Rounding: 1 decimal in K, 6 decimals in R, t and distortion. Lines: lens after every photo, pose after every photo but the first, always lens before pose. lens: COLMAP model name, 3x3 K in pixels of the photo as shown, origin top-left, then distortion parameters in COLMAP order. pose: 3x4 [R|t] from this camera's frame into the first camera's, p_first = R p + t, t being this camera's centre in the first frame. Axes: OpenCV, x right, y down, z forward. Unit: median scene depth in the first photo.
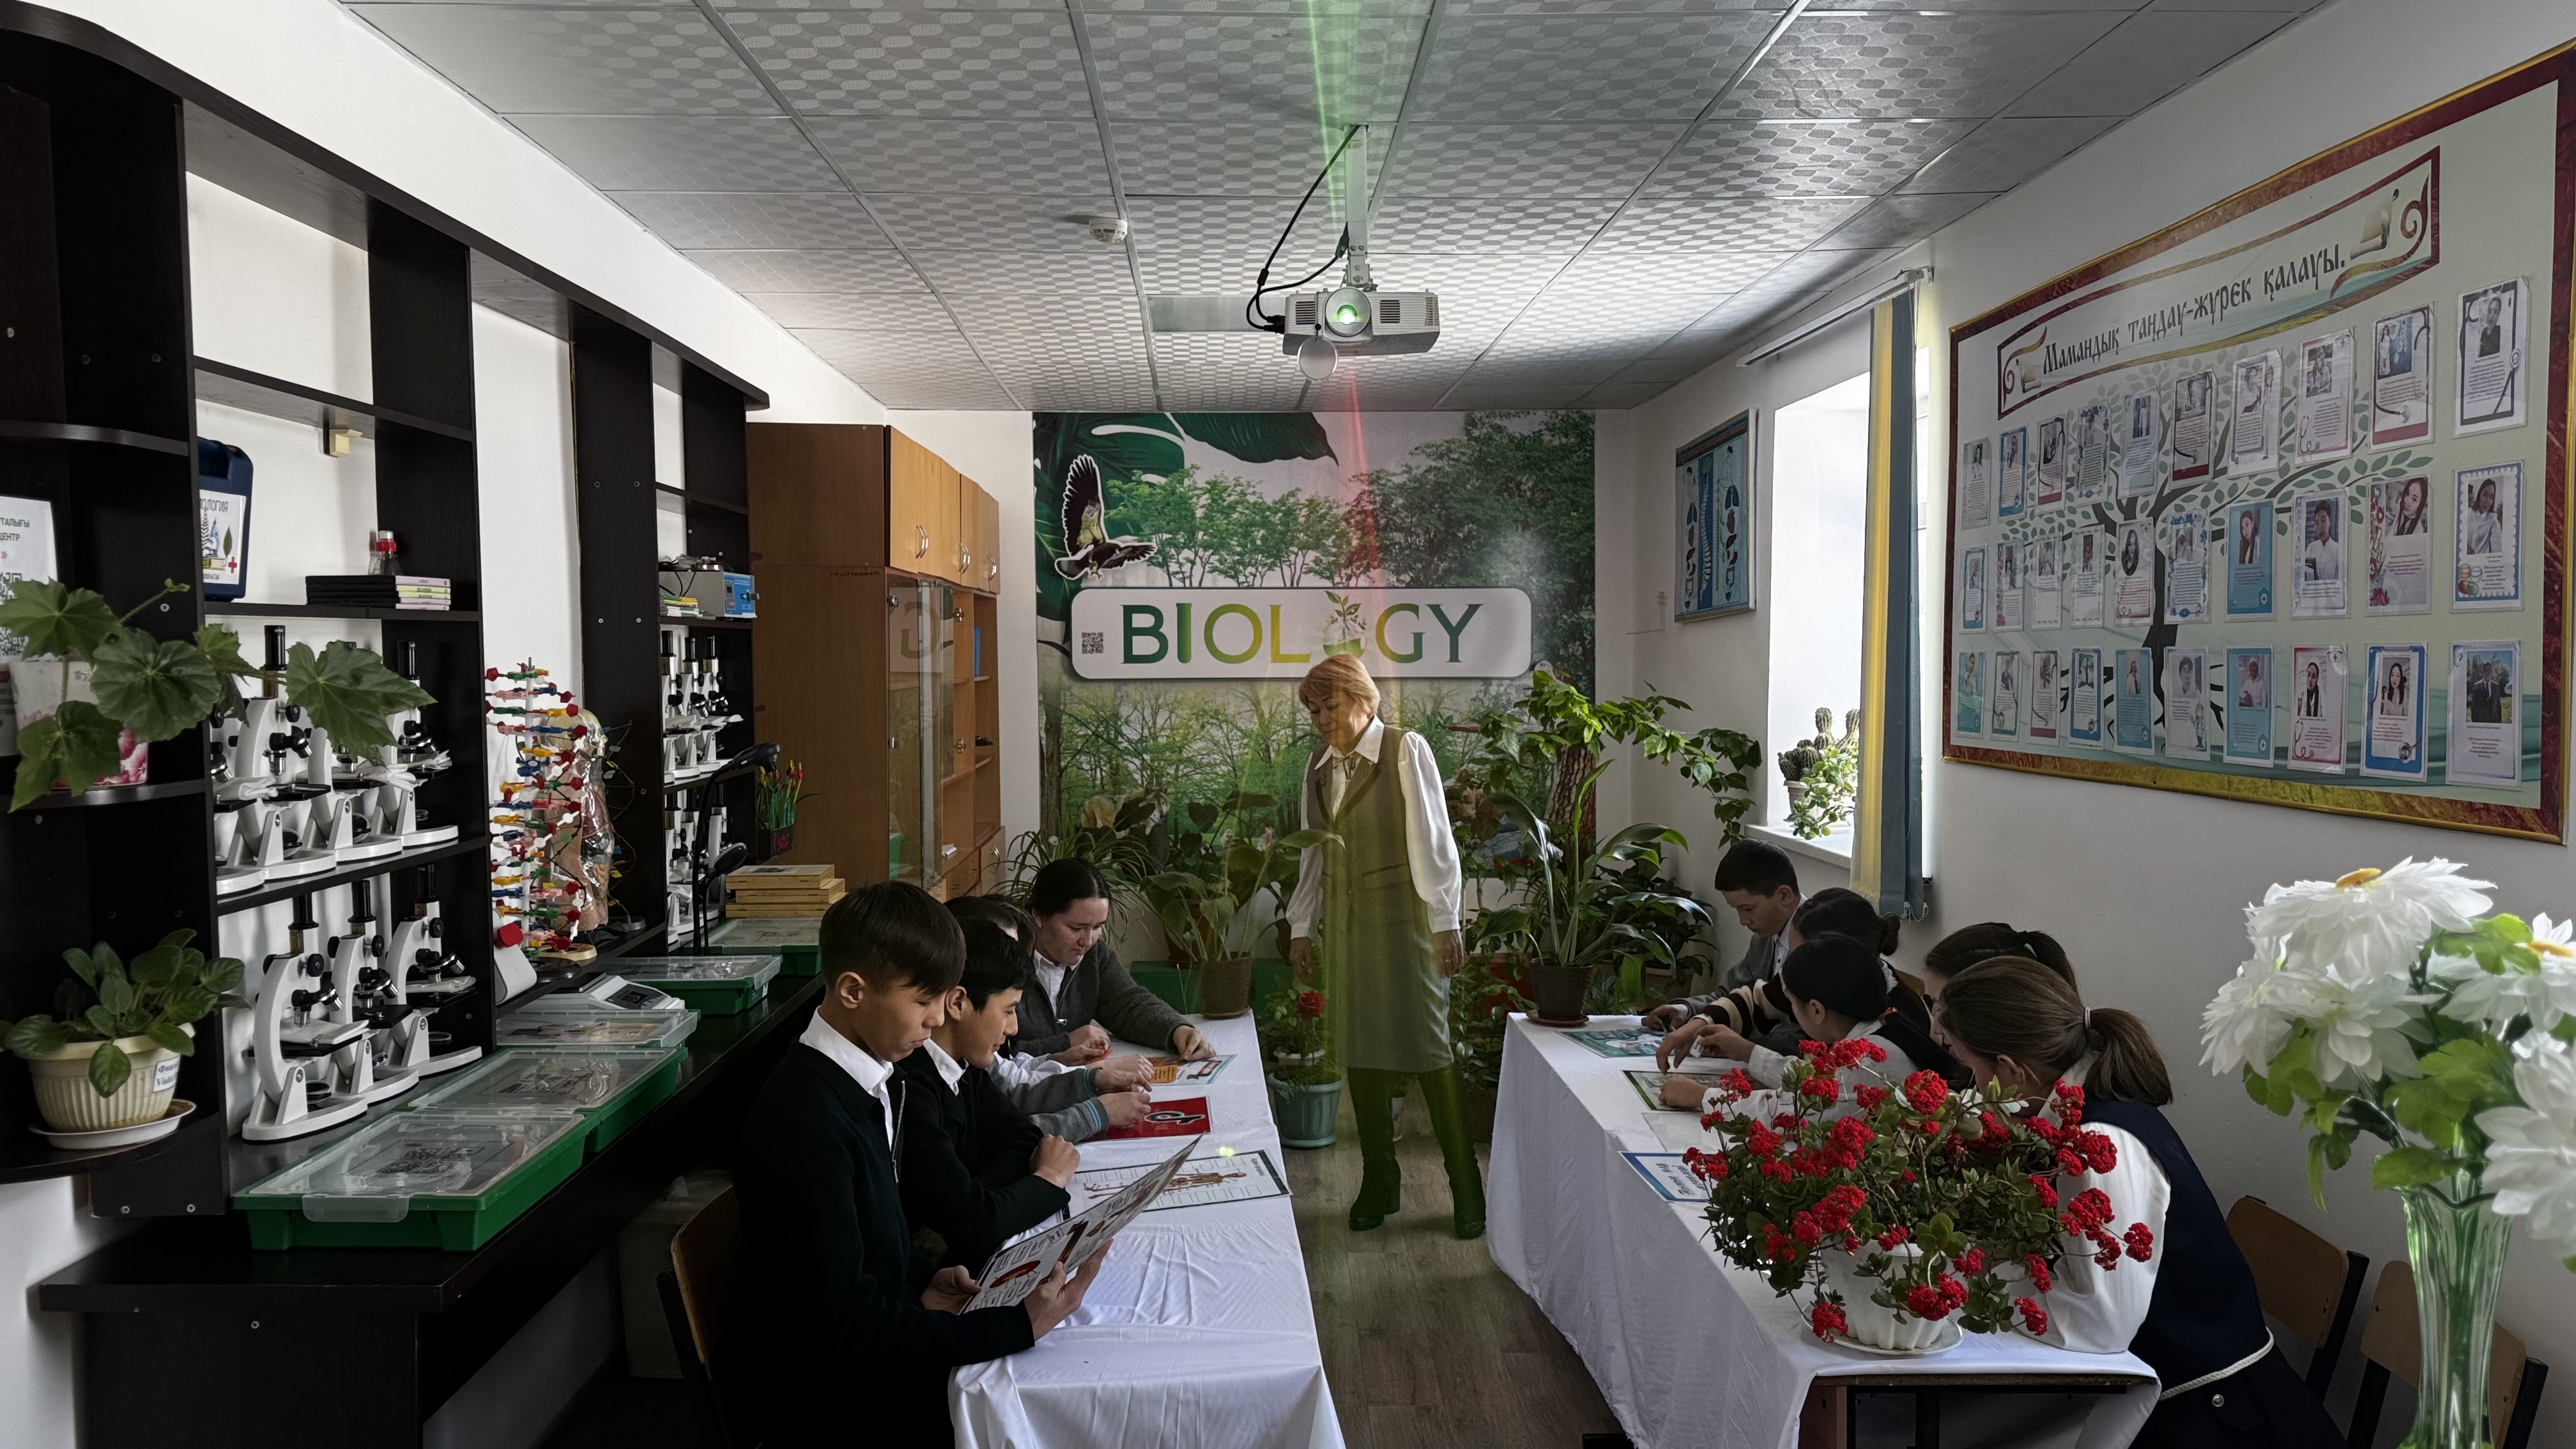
lens RADIAL K [[1850.4, 0, 1288.0], [0, 1850.4, 724.5], [0, 0, 1]] dist [0.071330, -0.115078]
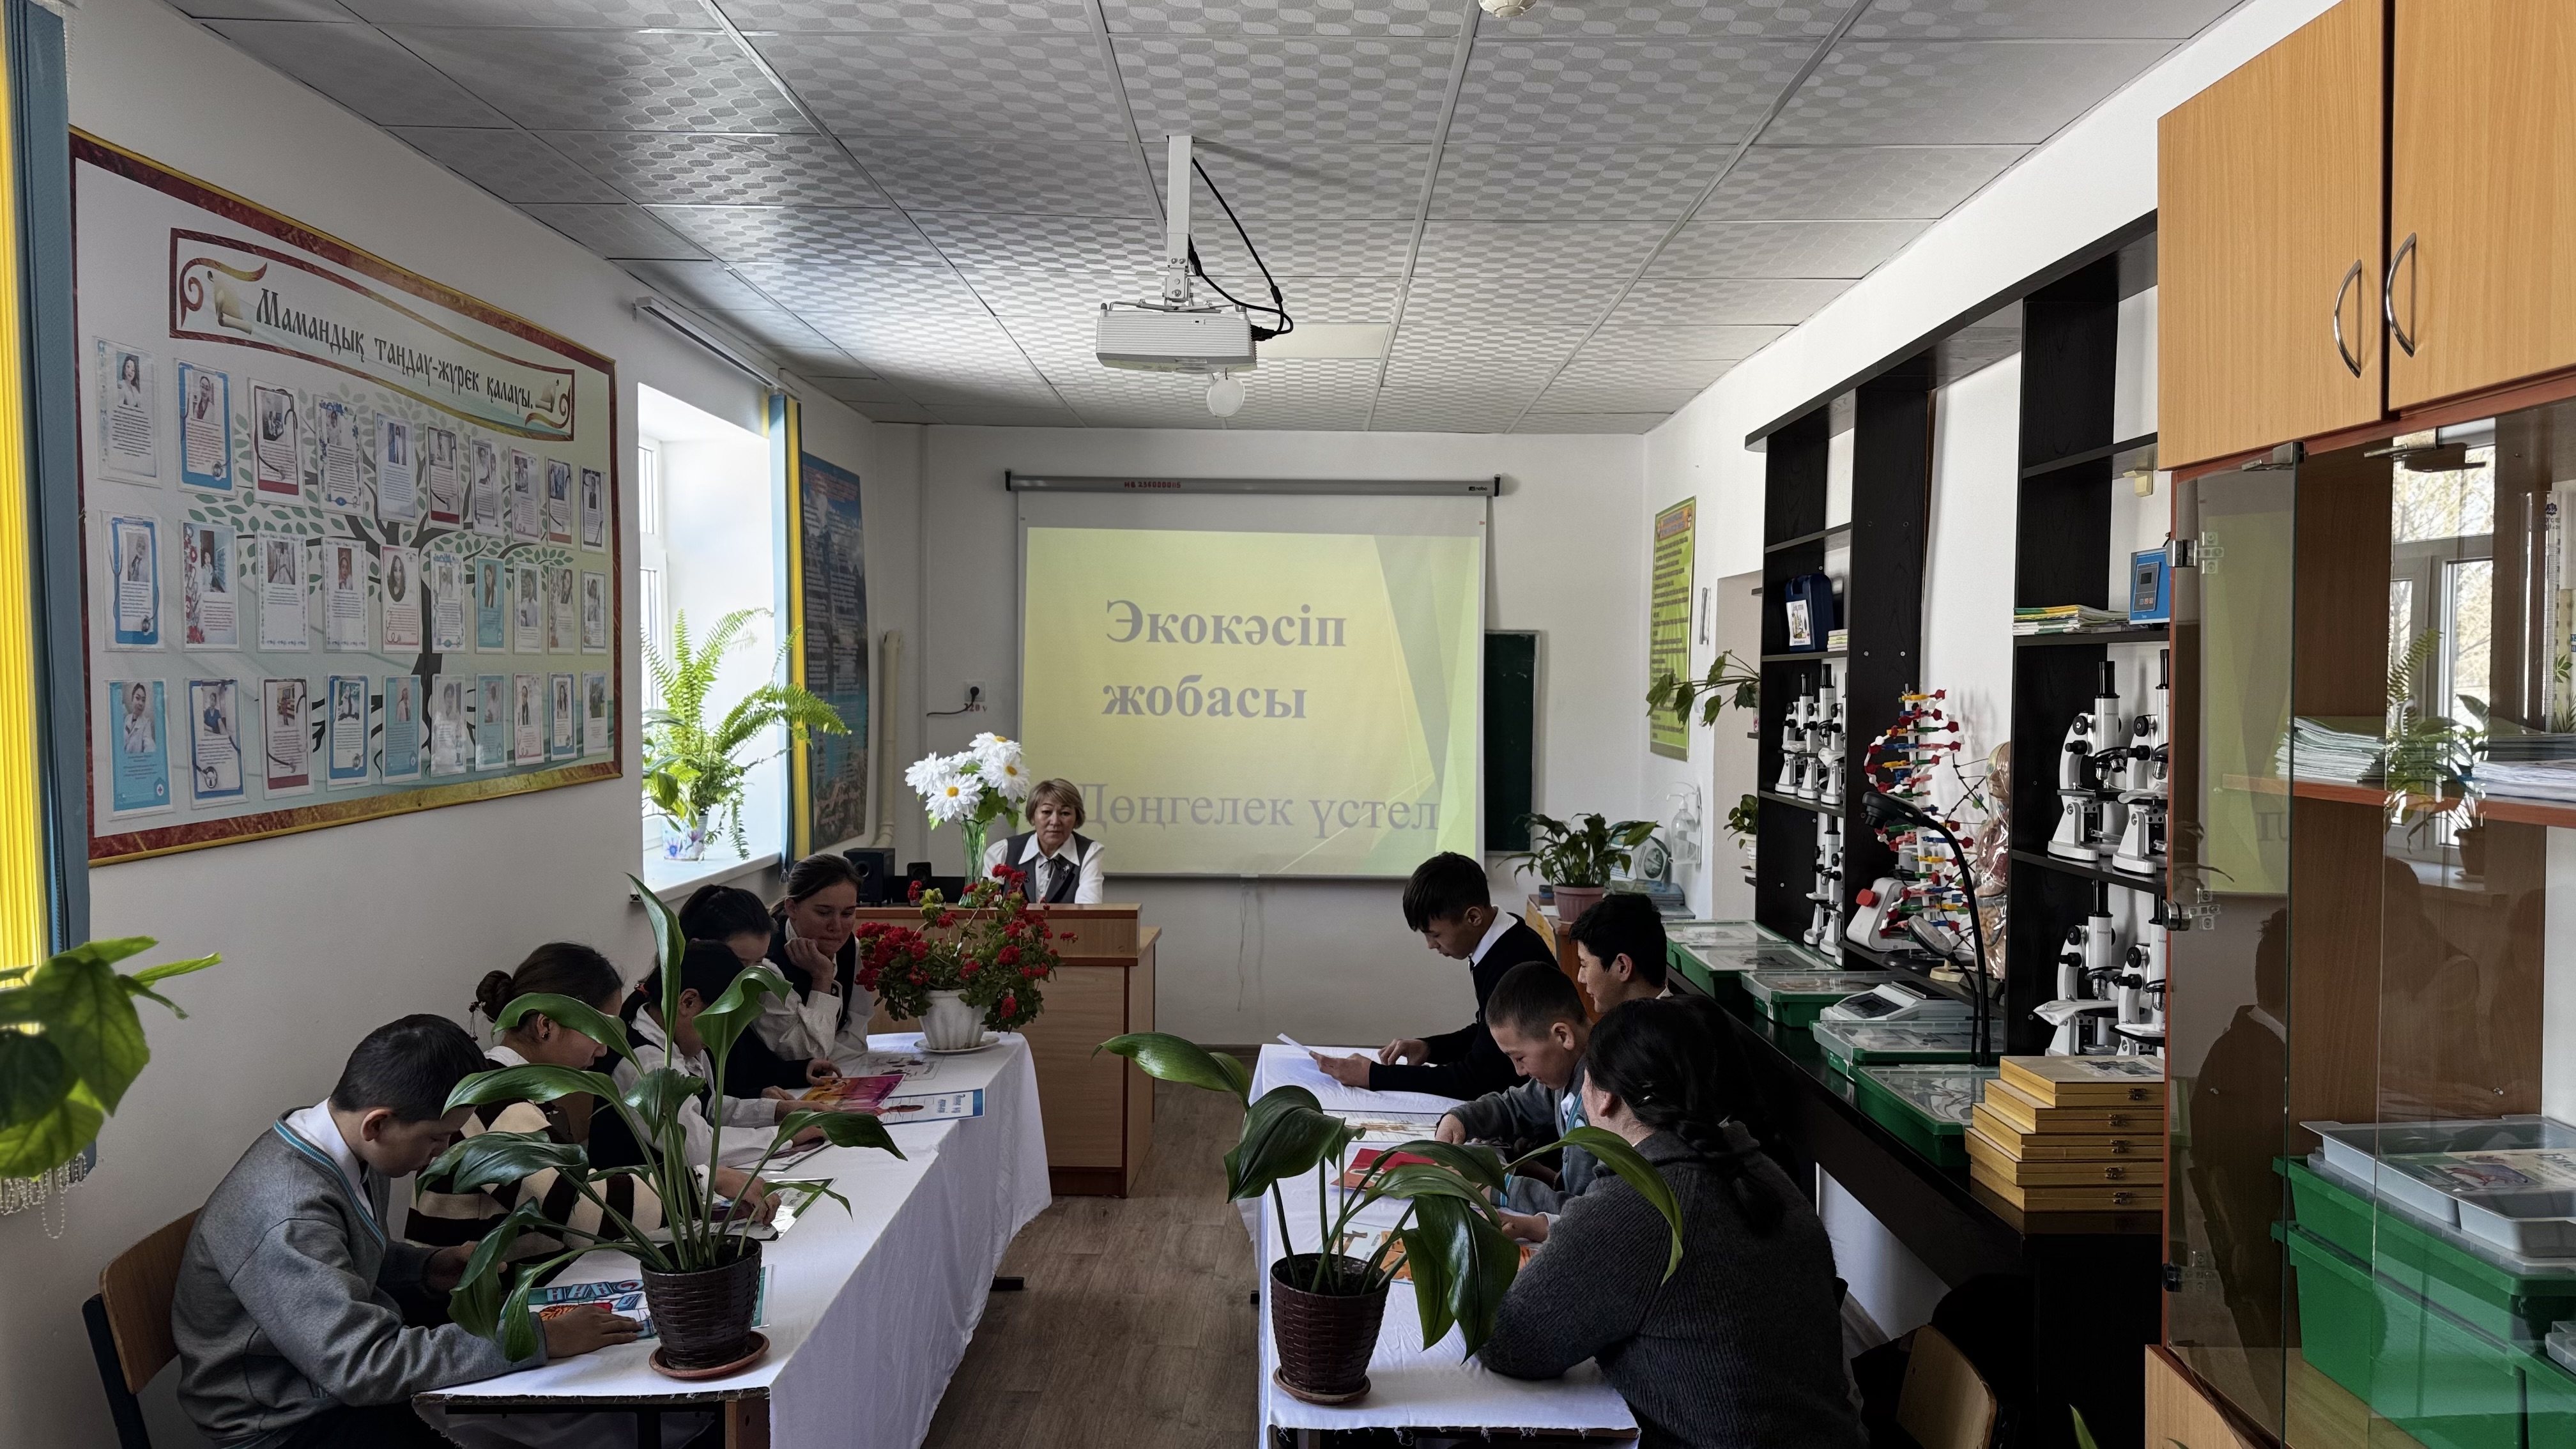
lens RADIAL K [[1850.4, 0, 1288.0], [0, 1850.4, 724.5], [0, 0, 1]] dist [0.071330, -0.115078]
pose [[-0.999212, -0.003592, 0.039518, -0.060145], [-0.000928, 0.997738, 0.067219, -0.083799], [-0.039670, 0.067130, -0.996955, 2.017923]]
